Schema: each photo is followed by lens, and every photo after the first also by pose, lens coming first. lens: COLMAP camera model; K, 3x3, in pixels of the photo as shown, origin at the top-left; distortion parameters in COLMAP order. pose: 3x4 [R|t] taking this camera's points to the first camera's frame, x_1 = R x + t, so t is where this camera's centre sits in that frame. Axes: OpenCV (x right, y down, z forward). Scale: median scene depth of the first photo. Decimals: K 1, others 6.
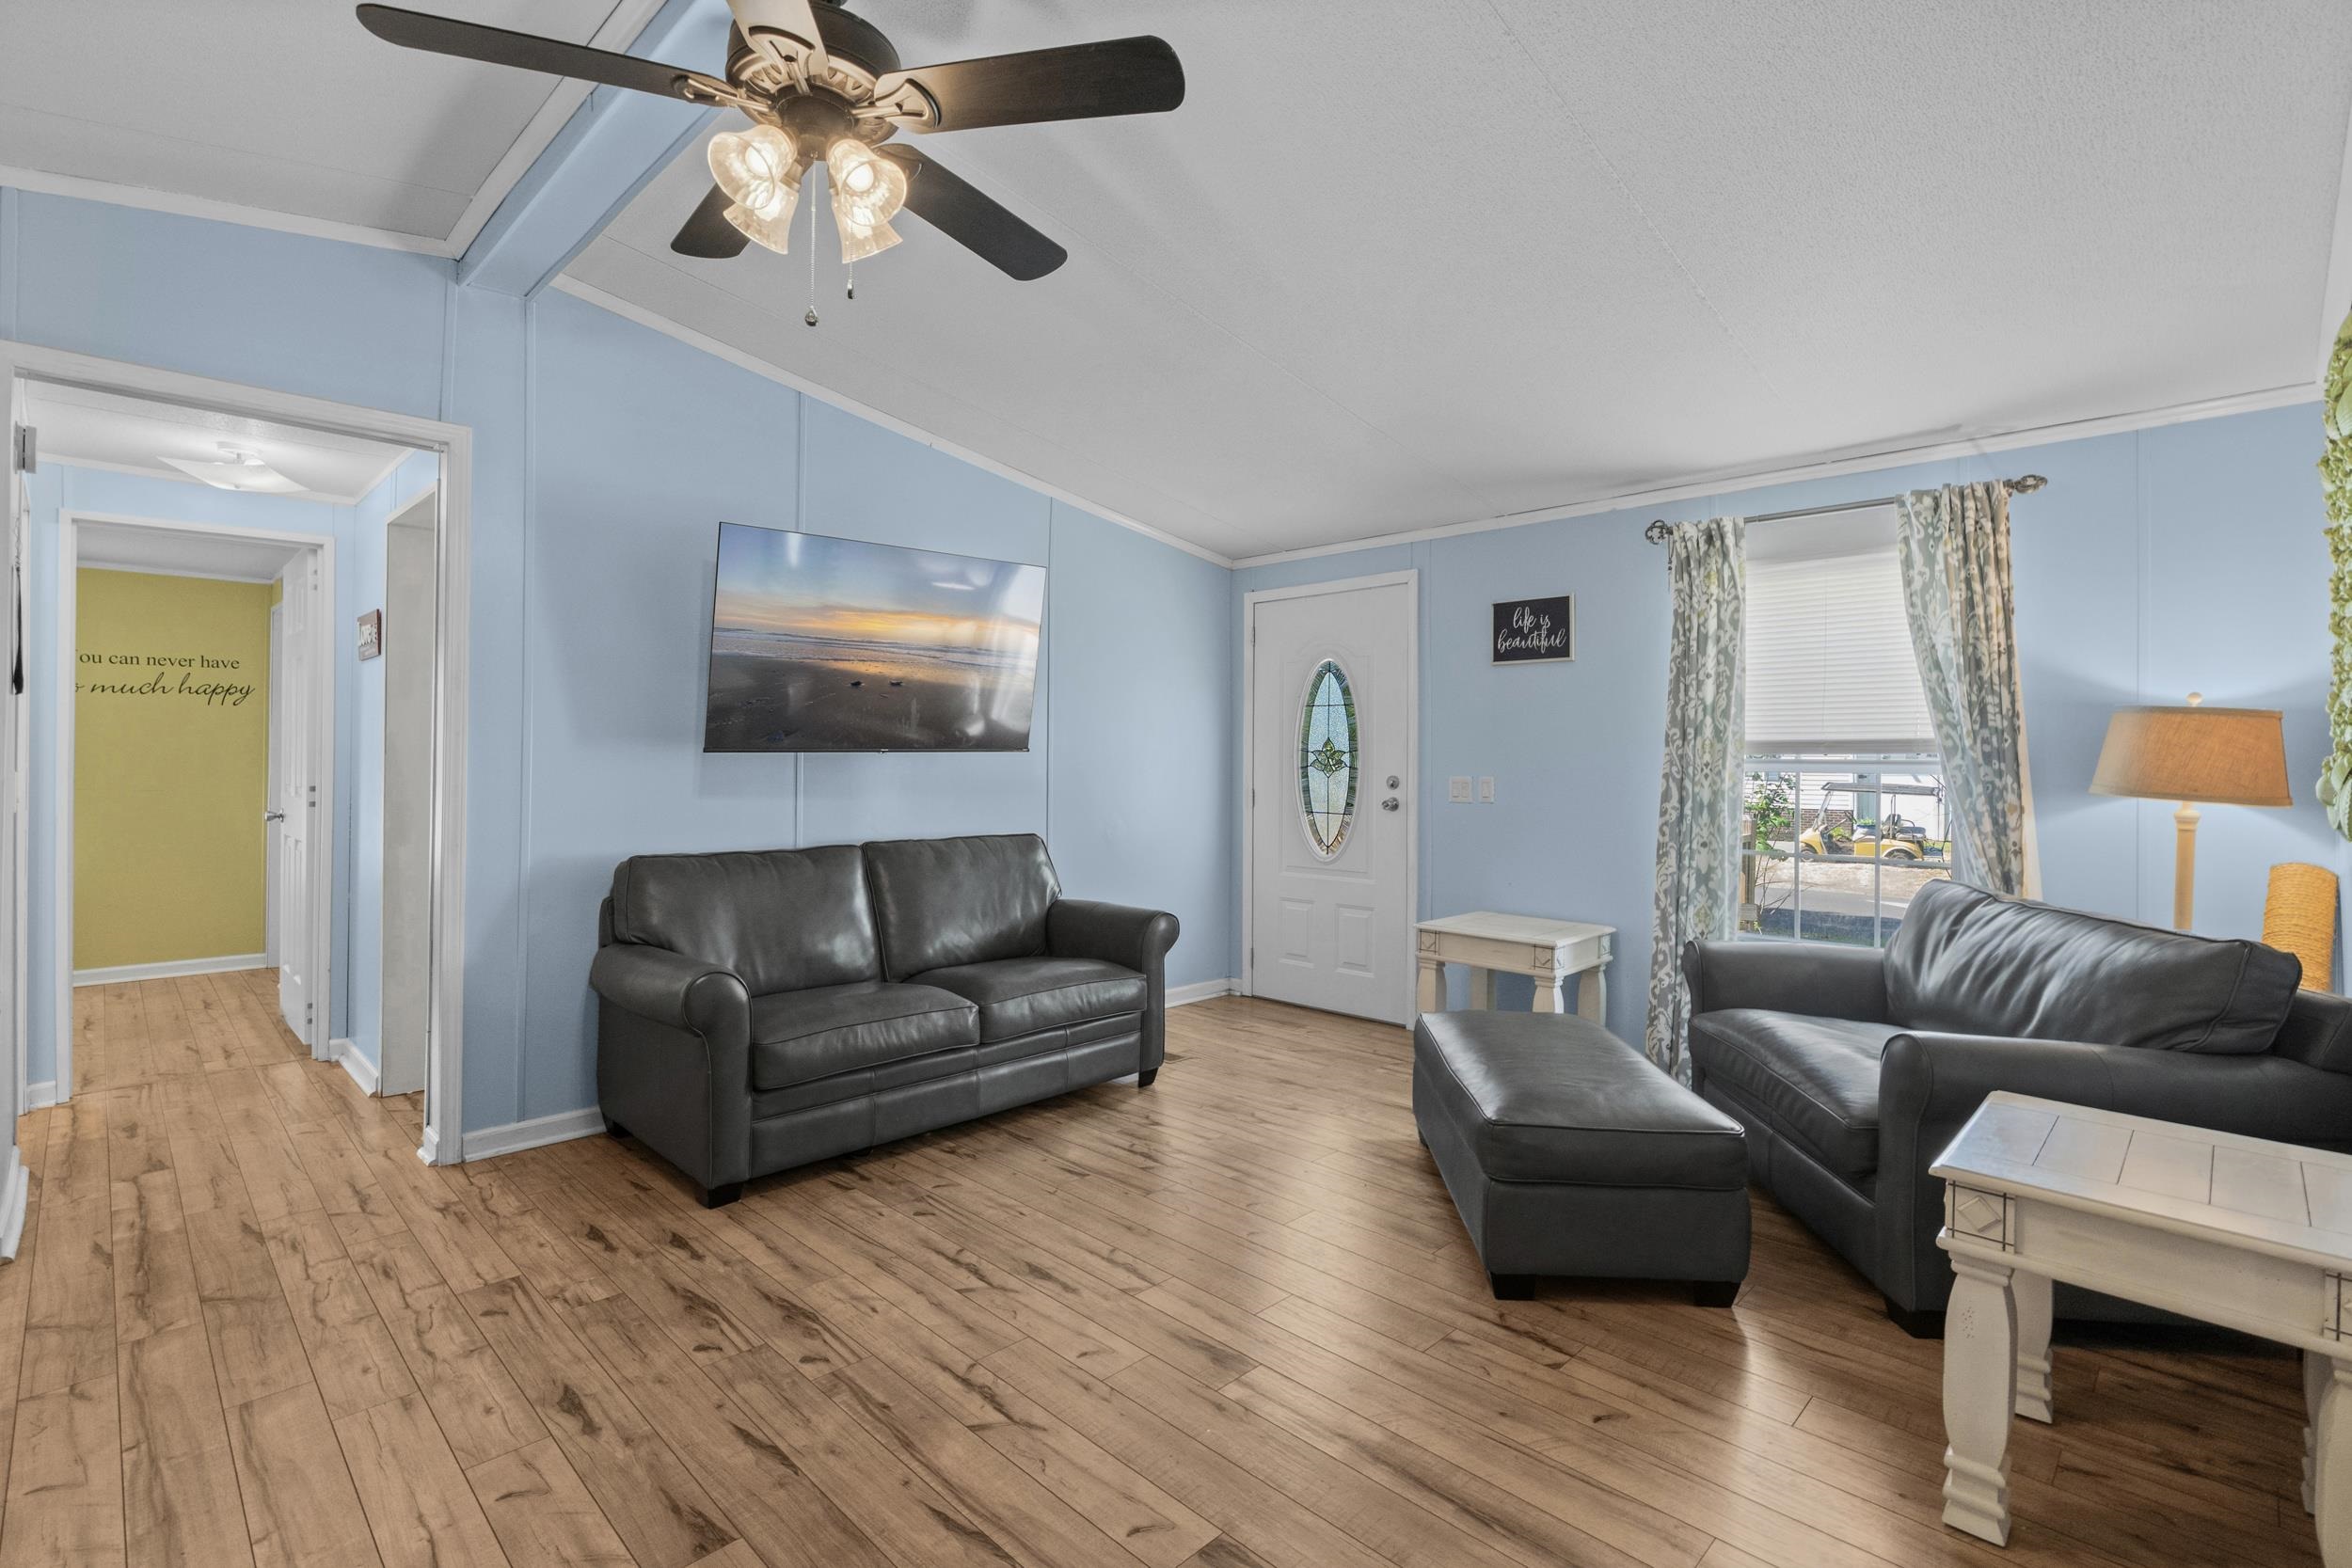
lens RADIAL K [[1075.6, 0, 1168.8], [0, 1075.6, 874.5], [0, 0, 1]] dist [-0.000504, 0.000044]
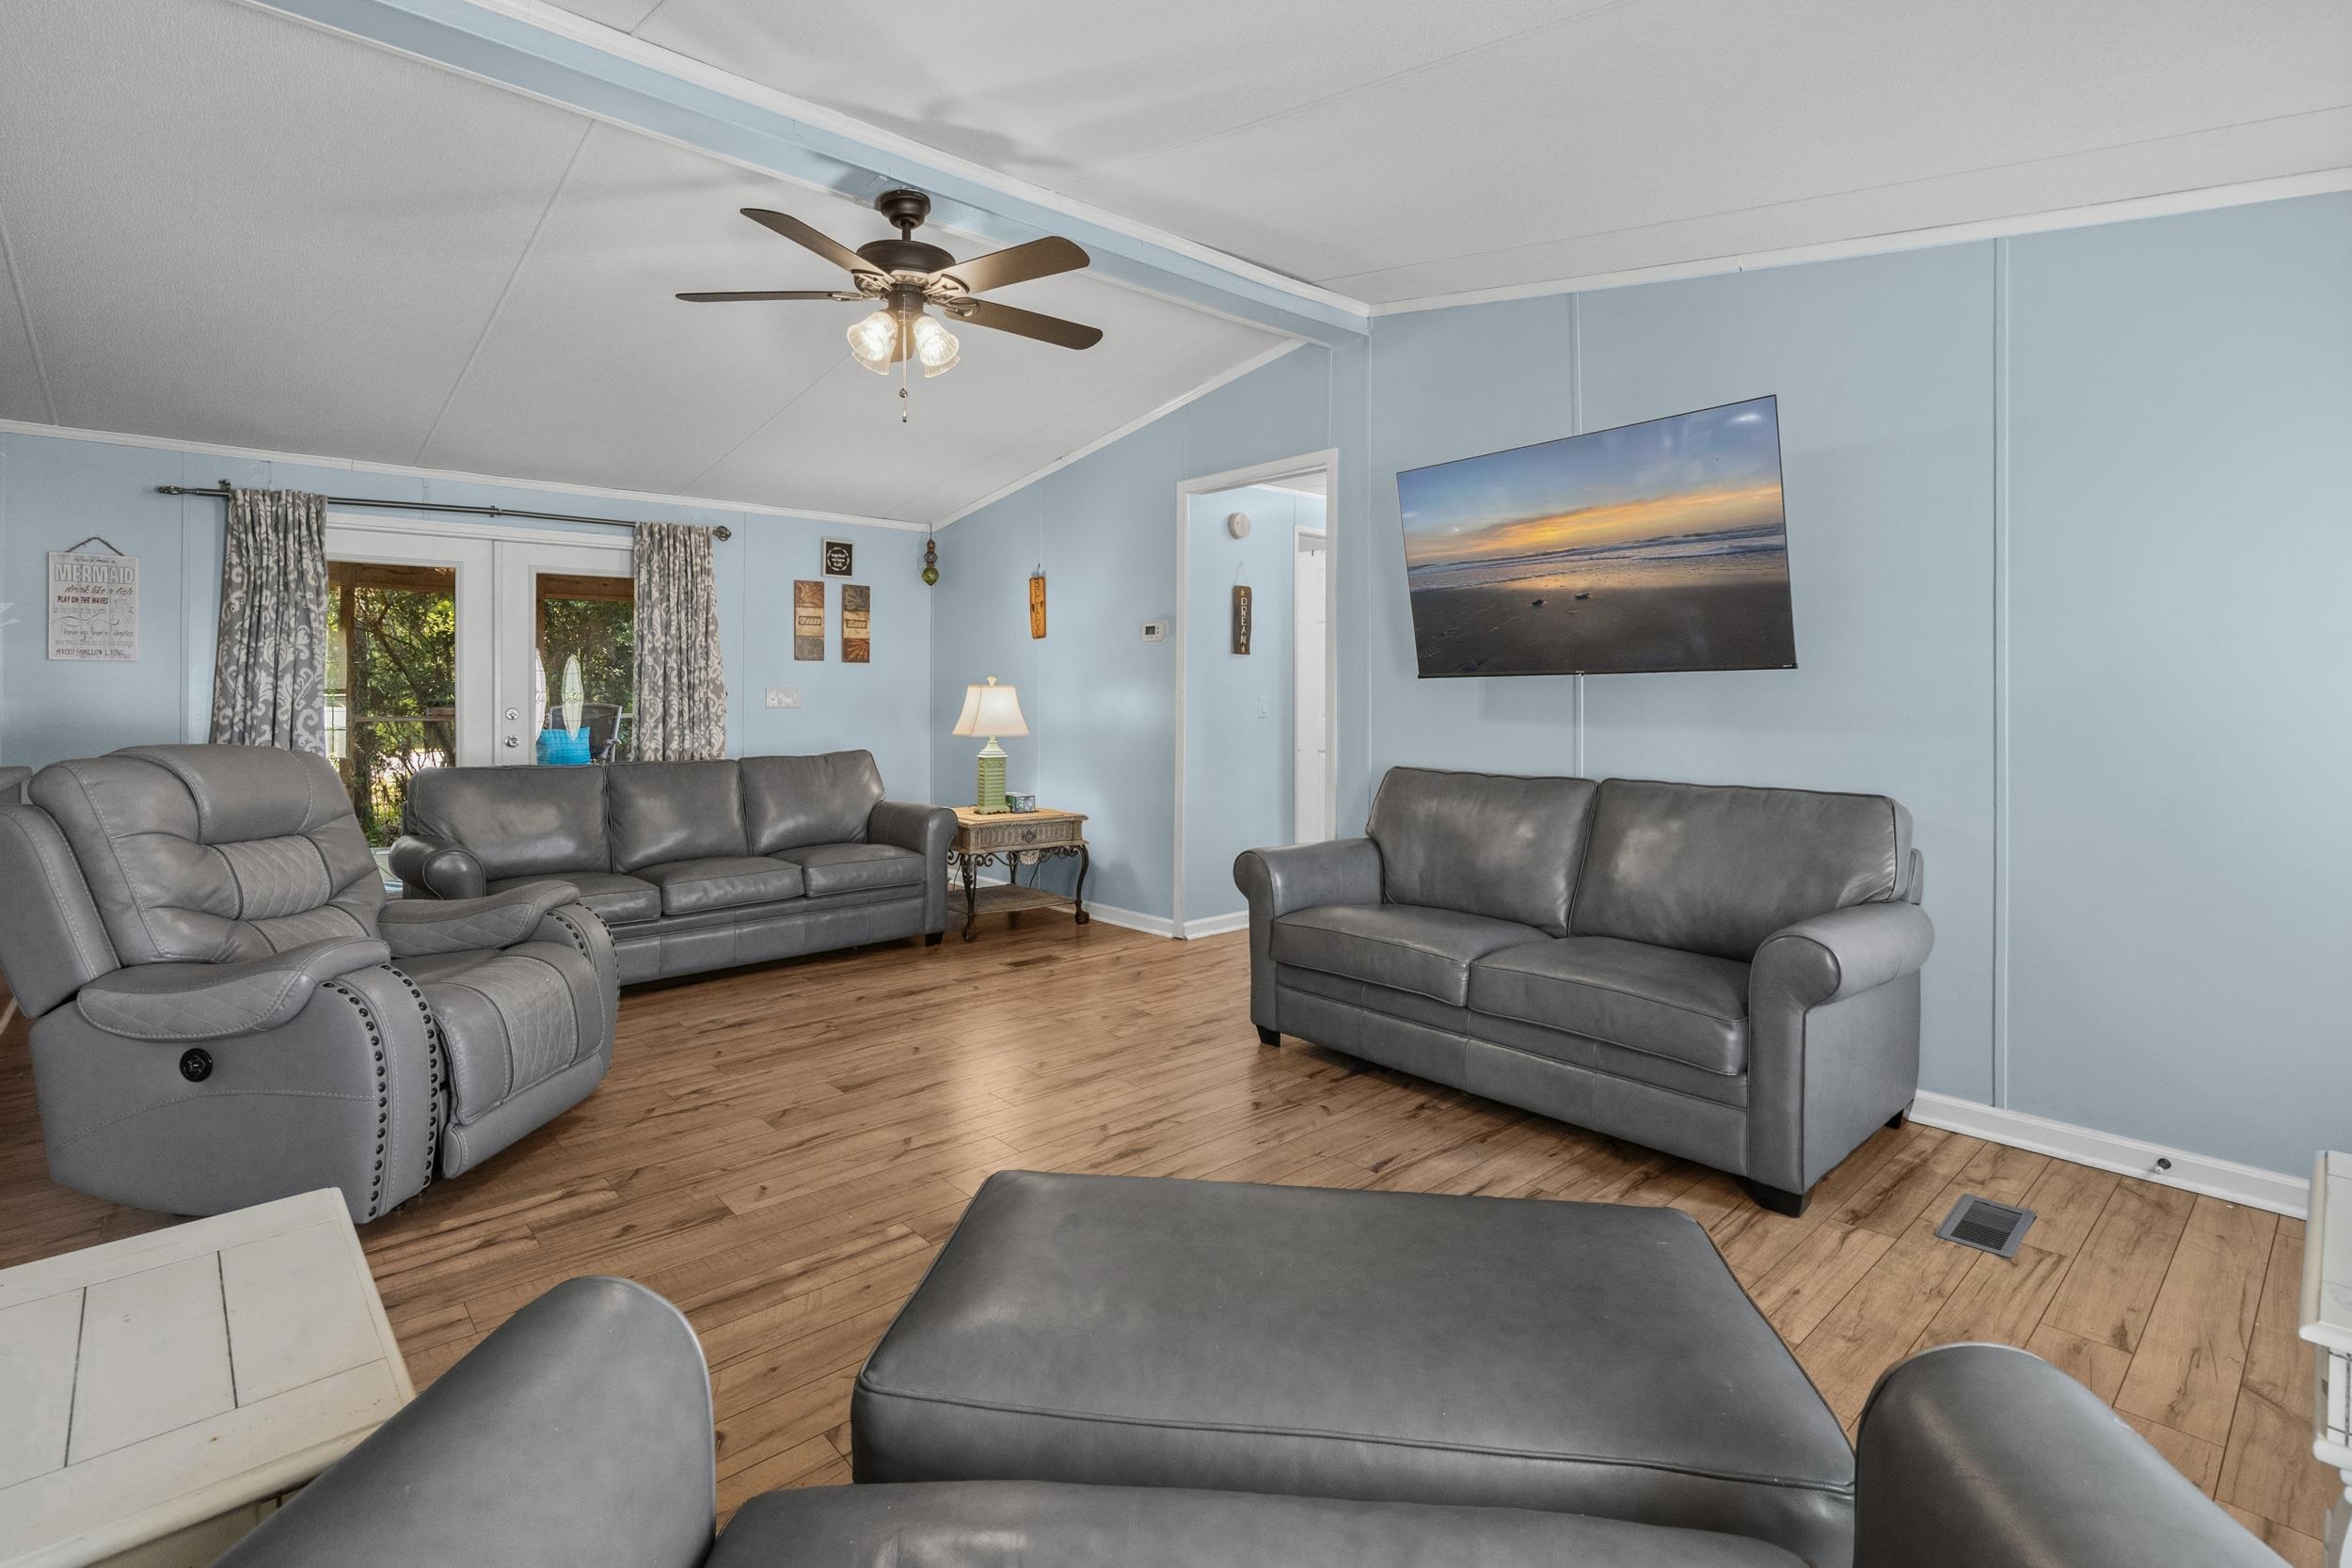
lens RADIAL K [[1108.0, 0, 1164.0], [0, 1108.0, 708.6], [0, 0, 1]] dist [-0.013127, 0.000045]
pose [[-0.062242, 0.003578, -0.998055, 0.976931], [-0.109324, 0.993952, 0.010381, -0.083949], [0.992055, 0.109758, -0.061474, 1.054995]]
